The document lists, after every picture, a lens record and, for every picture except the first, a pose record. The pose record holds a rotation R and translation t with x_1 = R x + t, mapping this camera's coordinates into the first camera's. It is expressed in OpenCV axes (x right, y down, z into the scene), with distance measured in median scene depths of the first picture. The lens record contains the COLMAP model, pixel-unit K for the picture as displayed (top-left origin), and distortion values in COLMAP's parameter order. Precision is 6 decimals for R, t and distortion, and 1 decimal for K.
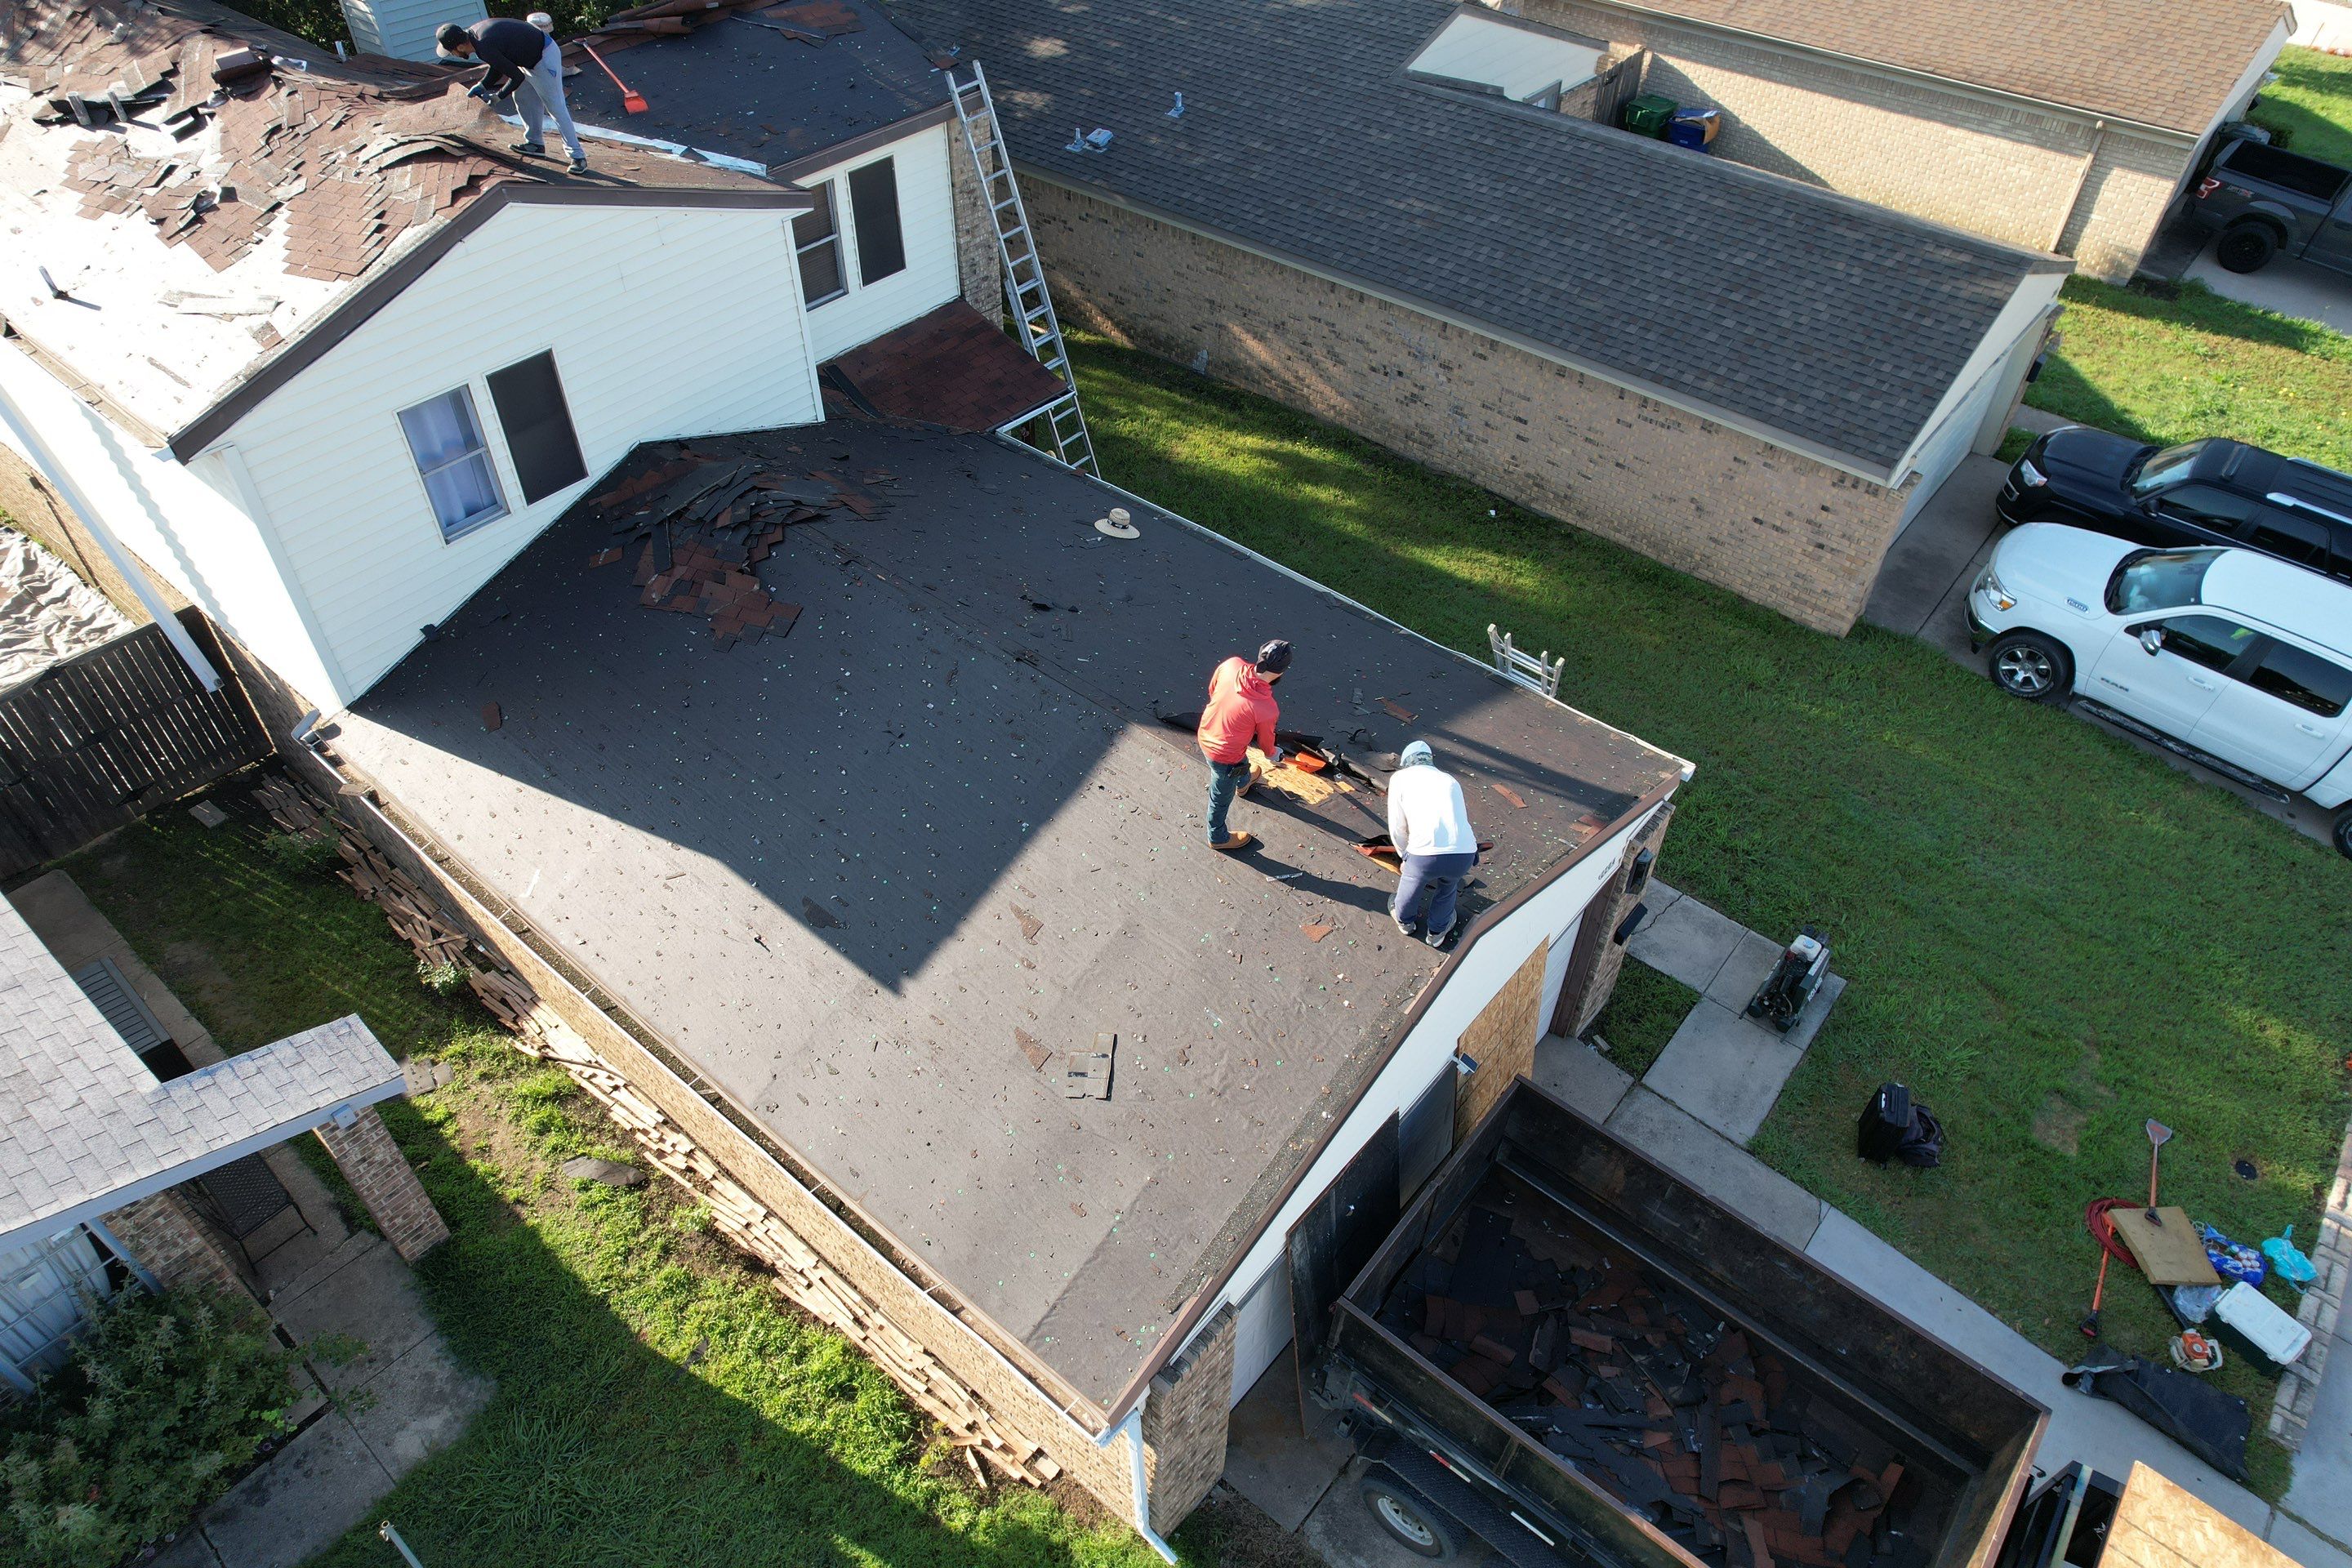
lens RADIAL K [[1510.0, 0, 1175.6], [0, 1510.0, 781.5], [0, 0, 1]] dist [-0.080751, 0.071459]
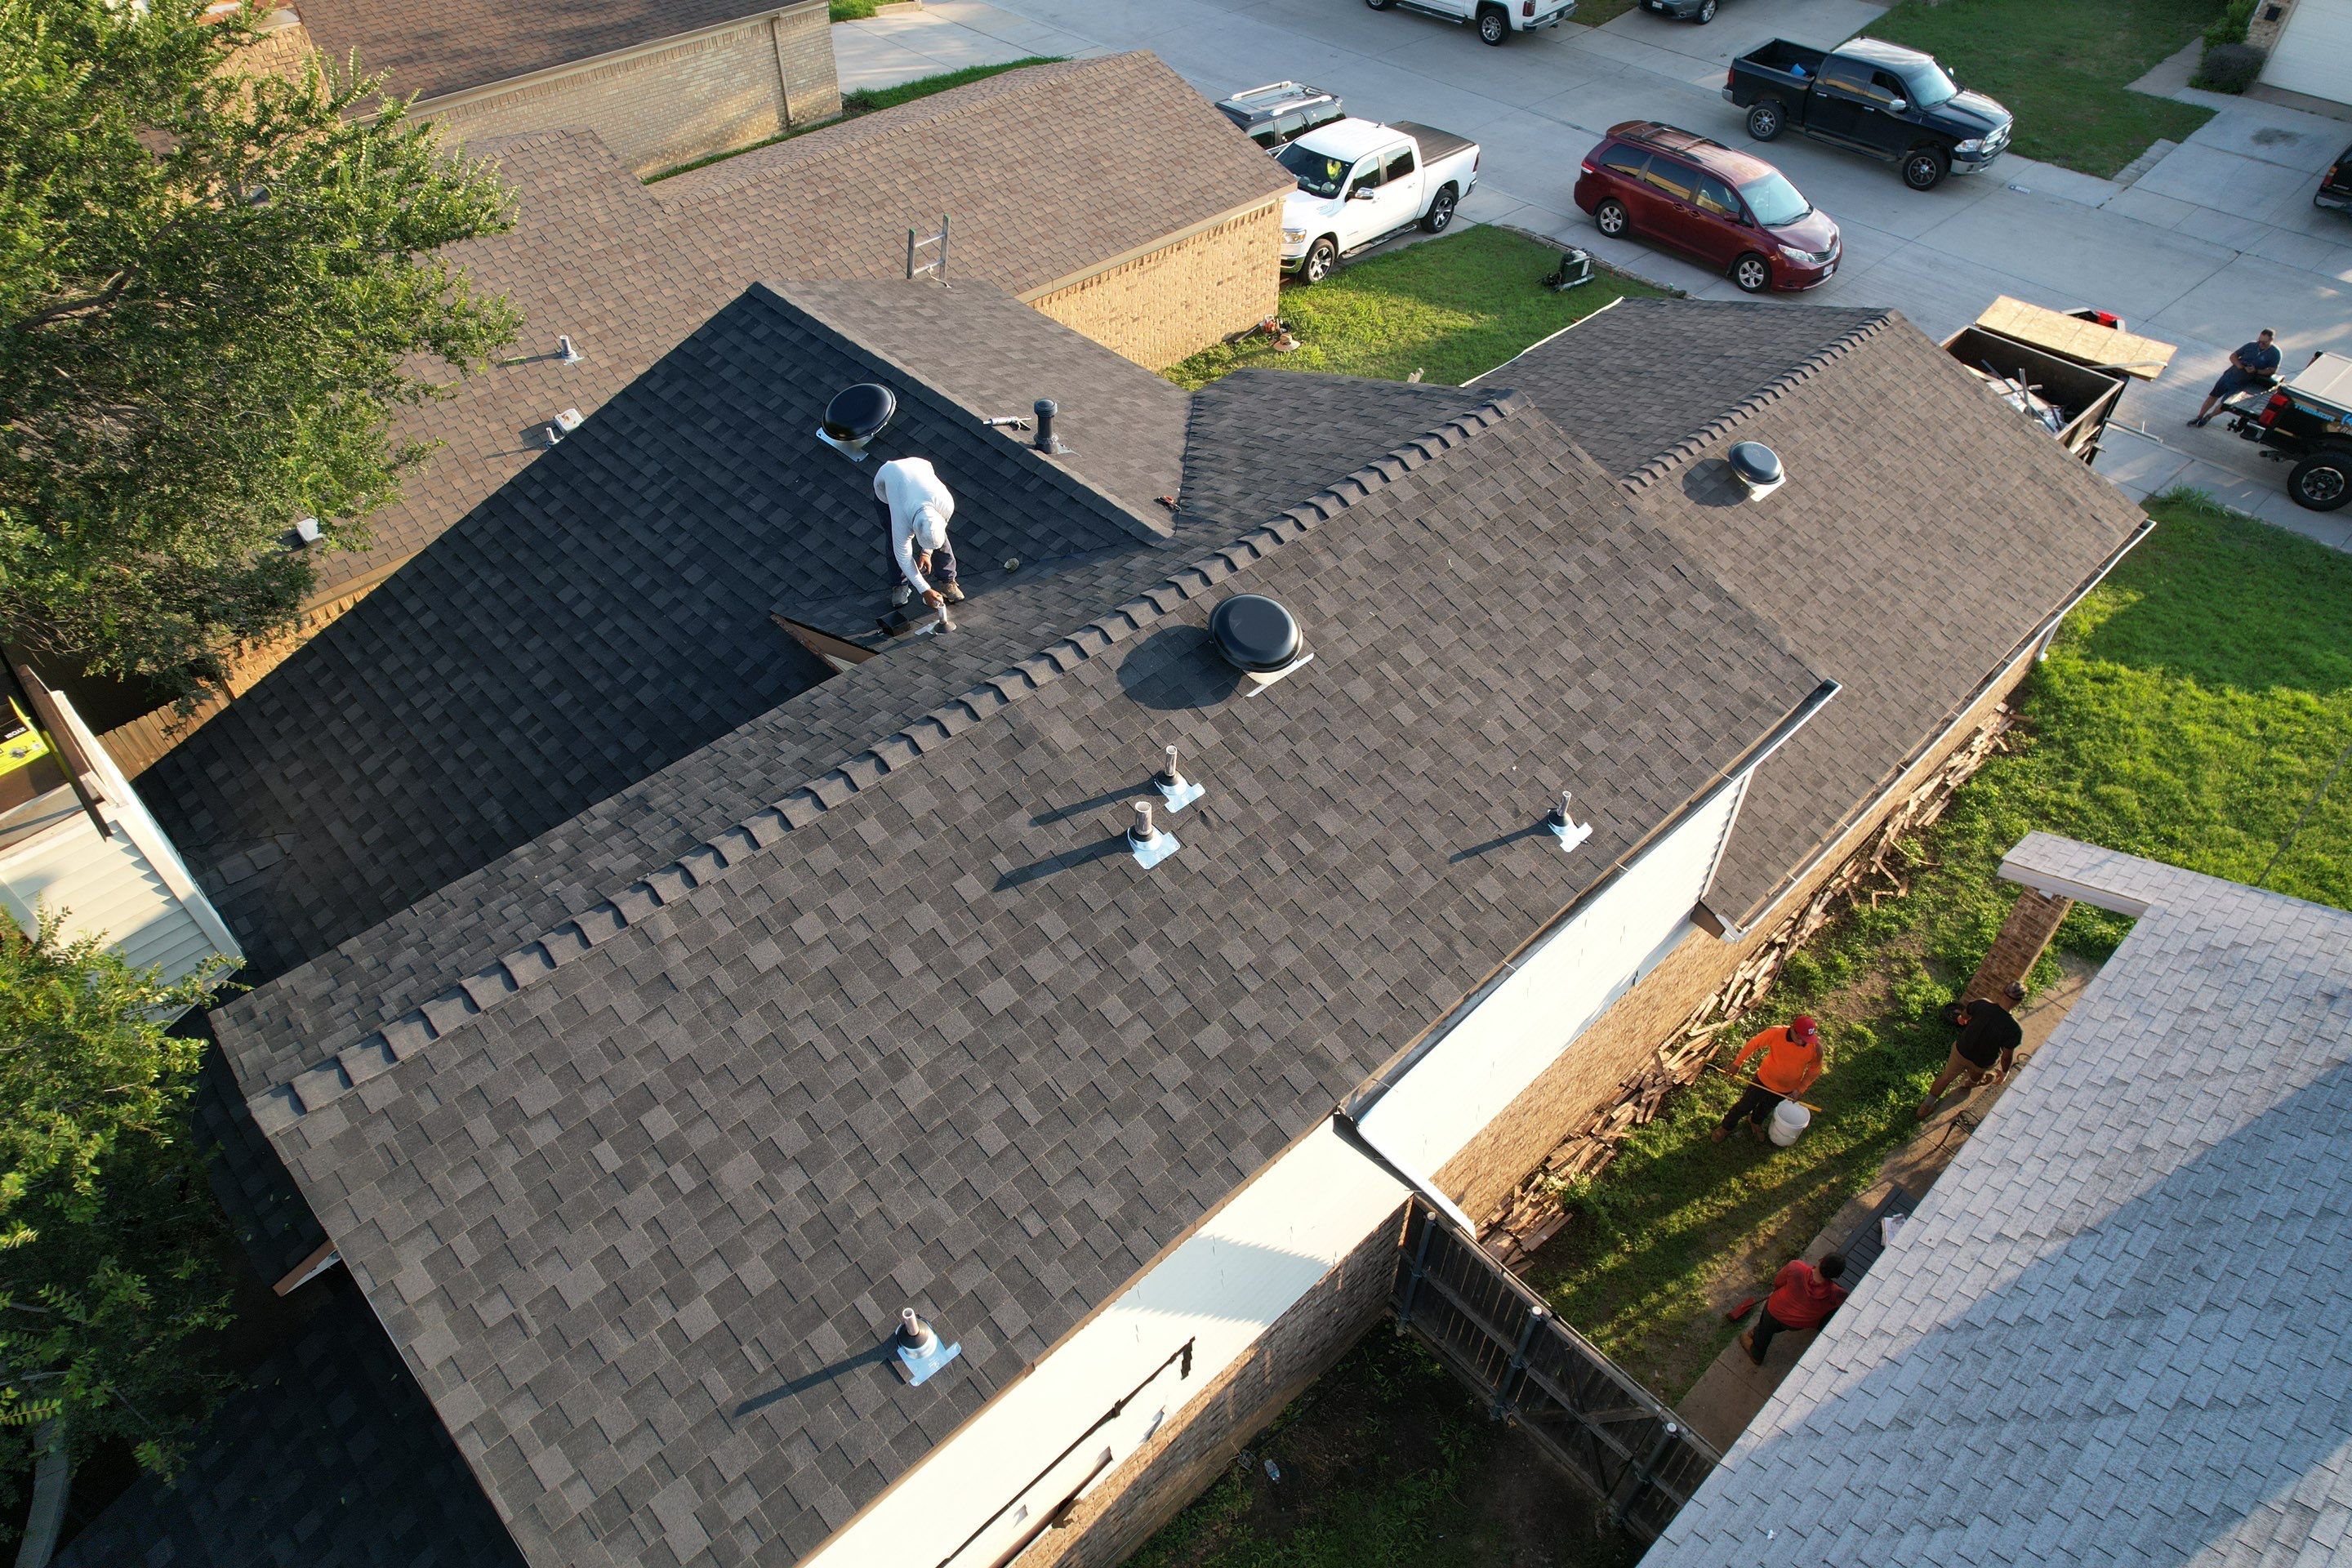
lens RADIAL K [[1510.0, 0, 1172.6], [0, 1510.0, 777.3], [0, 0, 1]] dist [-0.080751, 0.071459]
pose [[0.125805, -0.703907, 0.699063, -1.084614], [0.683379, 0.572300, 0.453283, -0.691547], [-0.719143, 0.420700, 0.553033, 0.570264]]
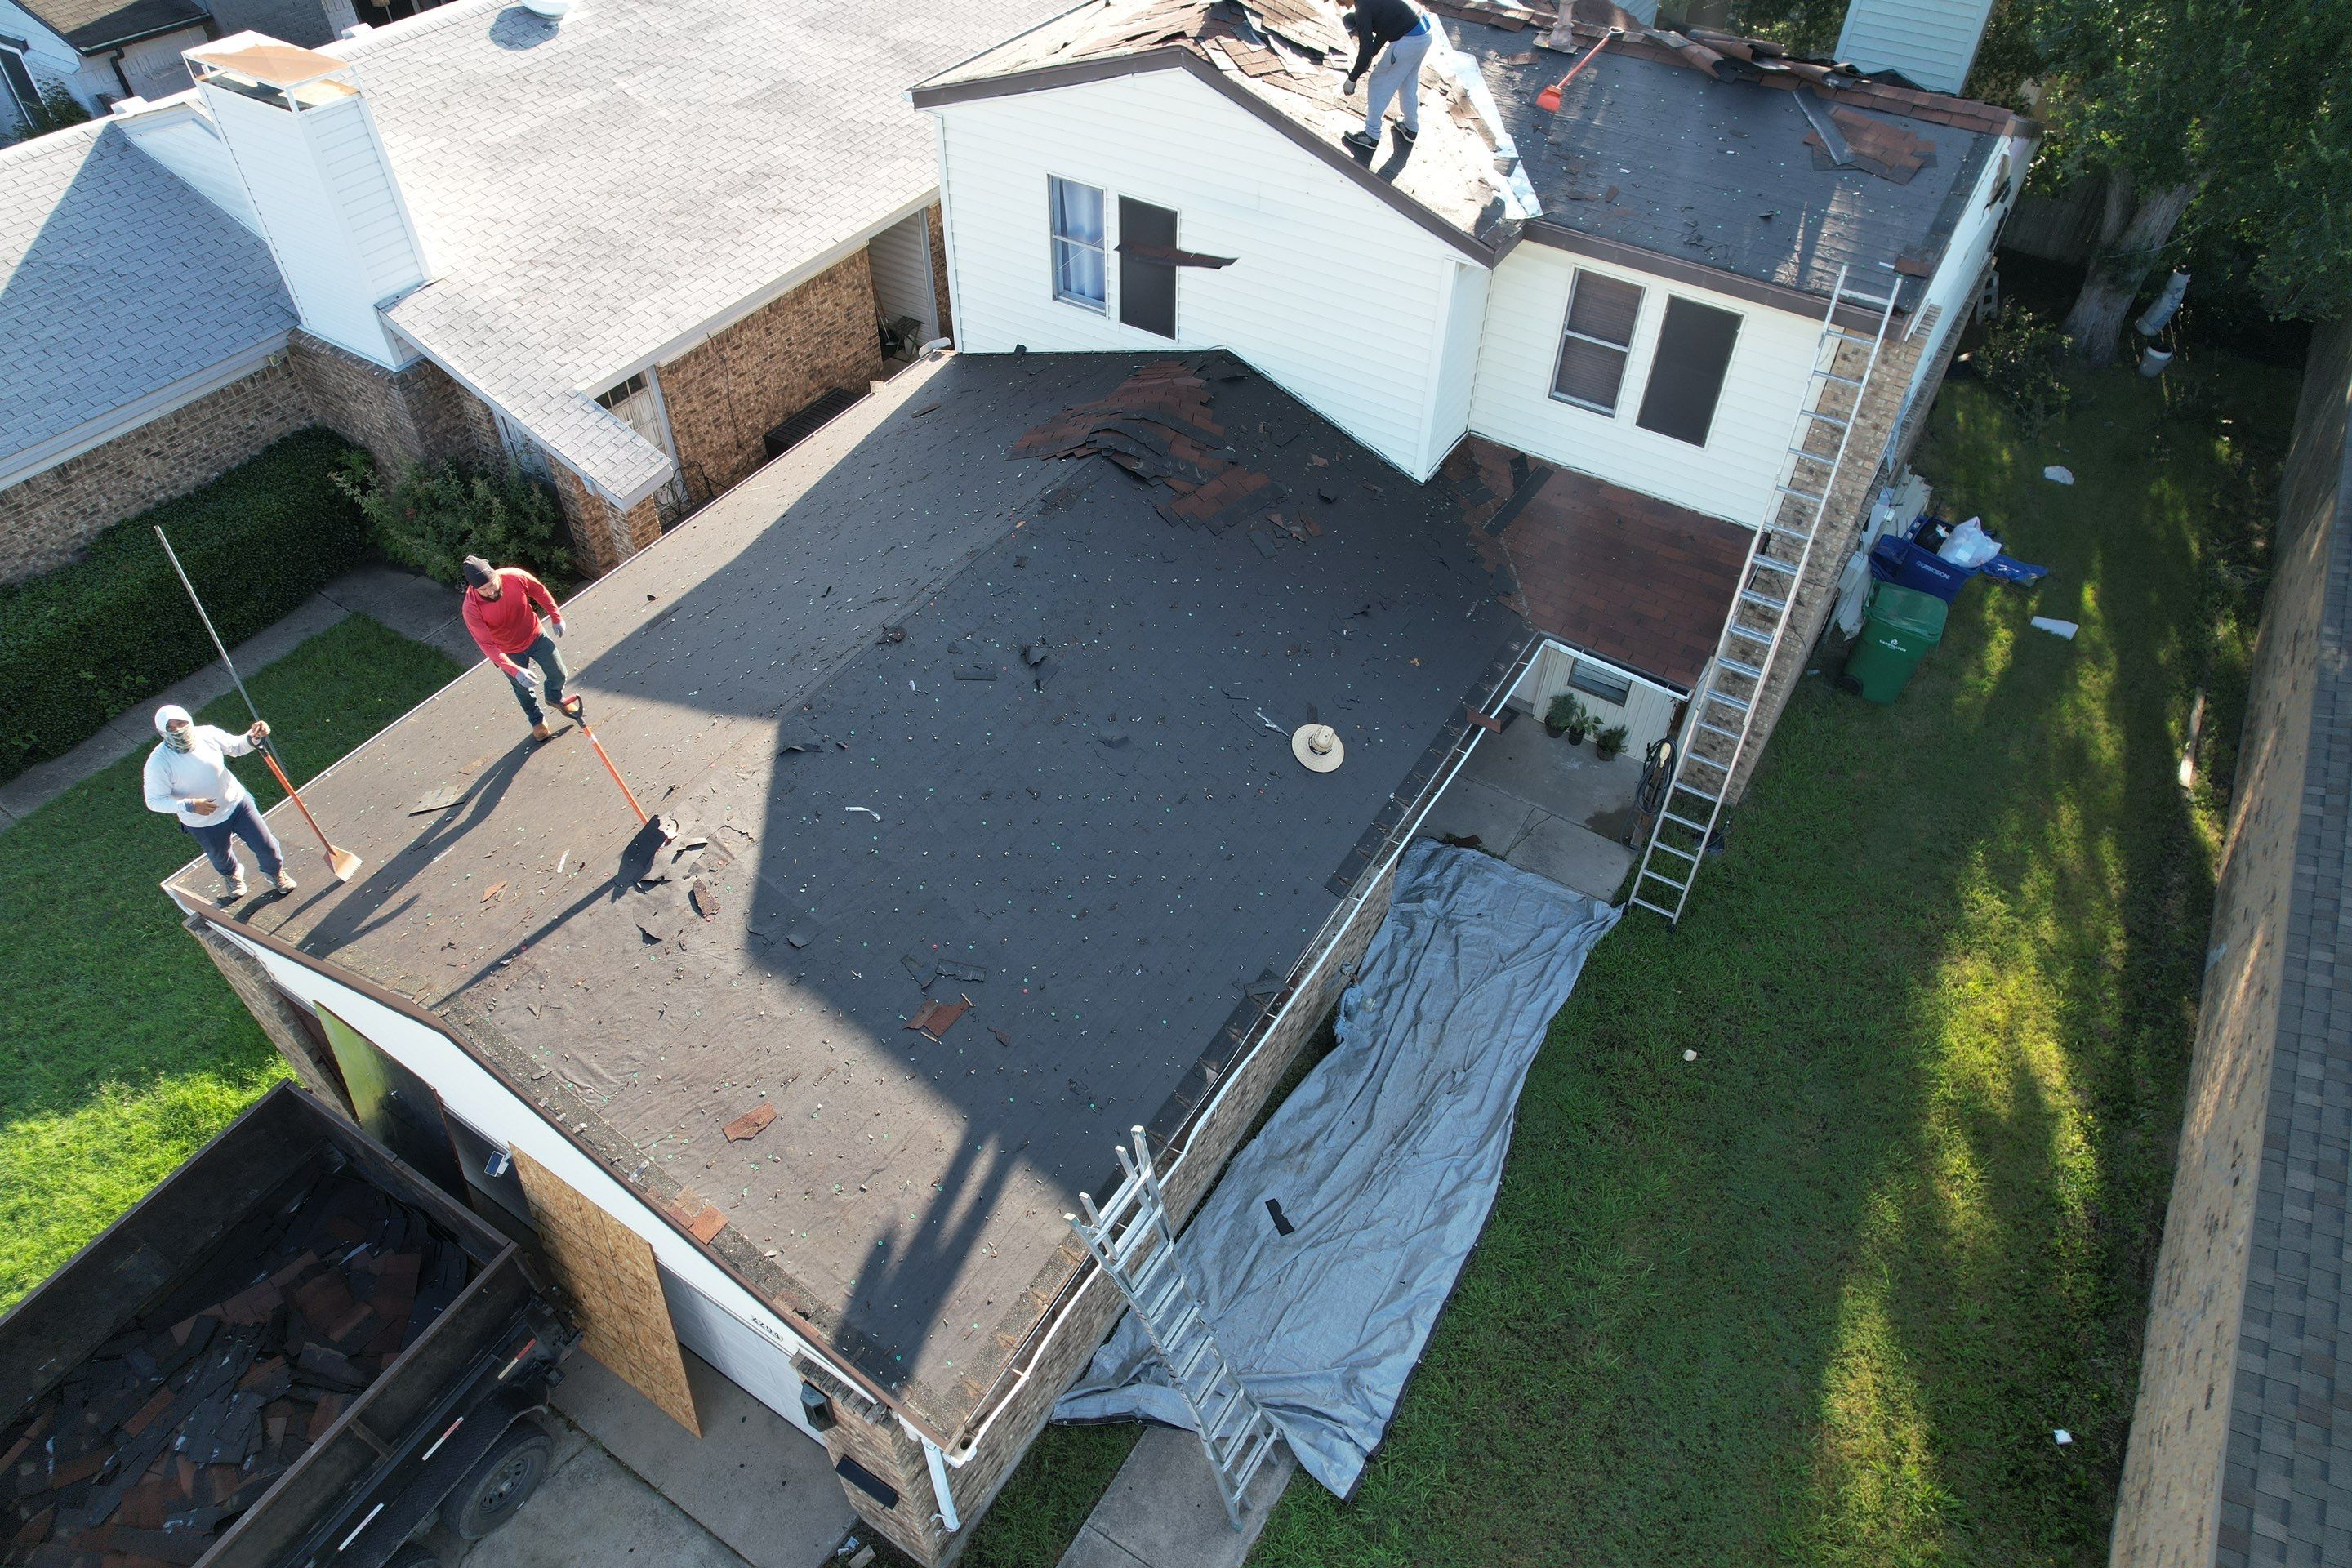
lens RADIAL K [[1510.0, 0, 1172.9], [0, 1510.0, 787.6], [0, 0, 1]] dist [-0.080751, 0.071459]
pose [[0.130923, 0.698119, -0.703910, 0.520118], [-0.689875, 0.574072, 0.441037, -0.447518], [0.711991, 0.427868, 0.556774, 0.501667]]
